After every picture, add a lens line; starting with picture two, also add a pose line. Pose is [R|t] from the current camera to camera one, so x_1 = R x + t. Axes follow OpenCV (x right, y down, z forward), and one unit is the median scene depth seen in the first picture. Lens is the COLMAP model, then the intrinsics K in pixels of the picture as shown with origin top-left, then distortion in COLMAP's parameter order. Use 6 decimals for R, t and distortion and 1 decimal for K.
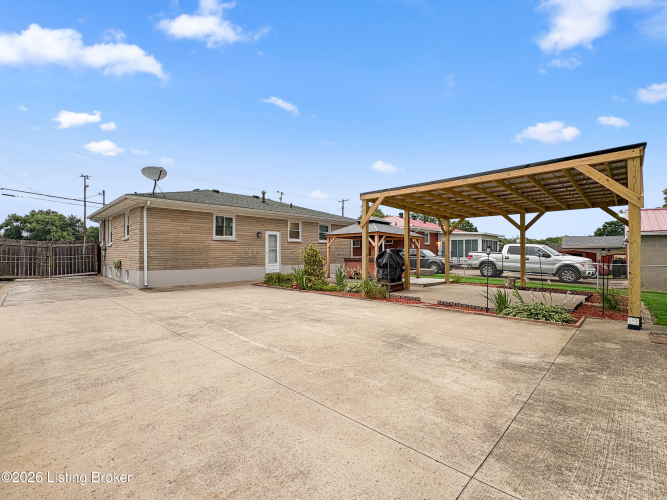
lens RADIAL K [[303.1, 0, 333.5], [0, 303.1, 250.0], [0, 0, 1]] dist [0.000413, 0.000519]
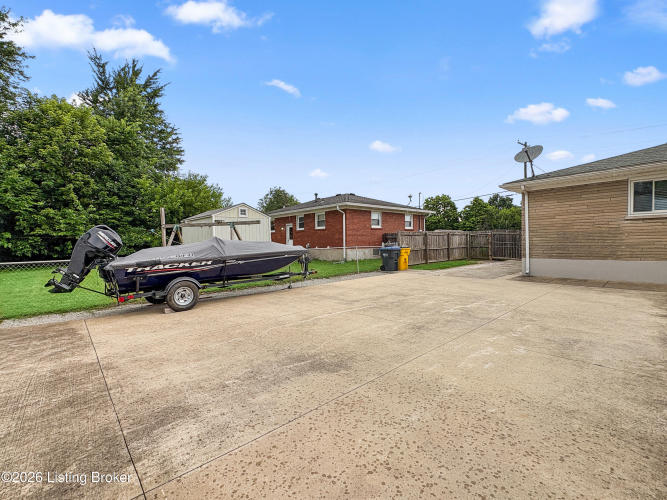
lens RADIAL K [[303.1, 0, 333.5], [0, 303.1, 250.0], [0, 0, 1]] dist [0.000413, 0.000519]
pose [[-0.057502, 0.025590, -0.998017, 0.606575], [0.025465, 0.999384, 0.024158, 0.006115], [0.998021, -0.024026, -0.058118, 0.691846]]
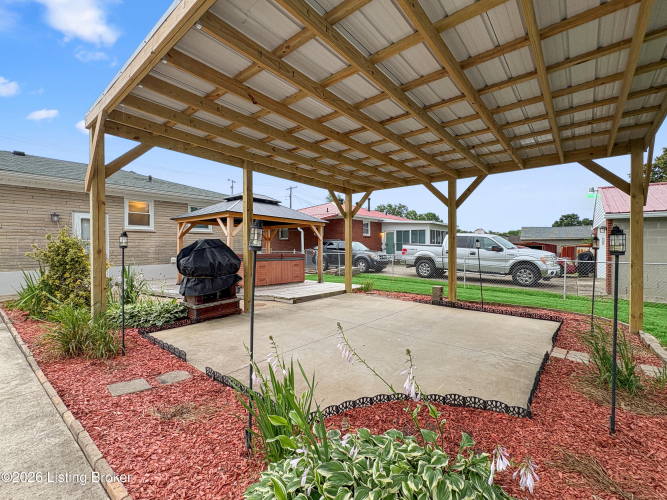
lens RADIAL K [[296.5, 0, 333.5], [0, 296.5, 250.0], [0, 0, 1]] dist [0.001119, 0.000226]
pose [[0.996898, -0.005404, 0.078518, 0.293266], [0.003663, 0.999745, 0.022305, 0.004325], [-0.078619, -0.021948, 0.996663, 0.369160]]
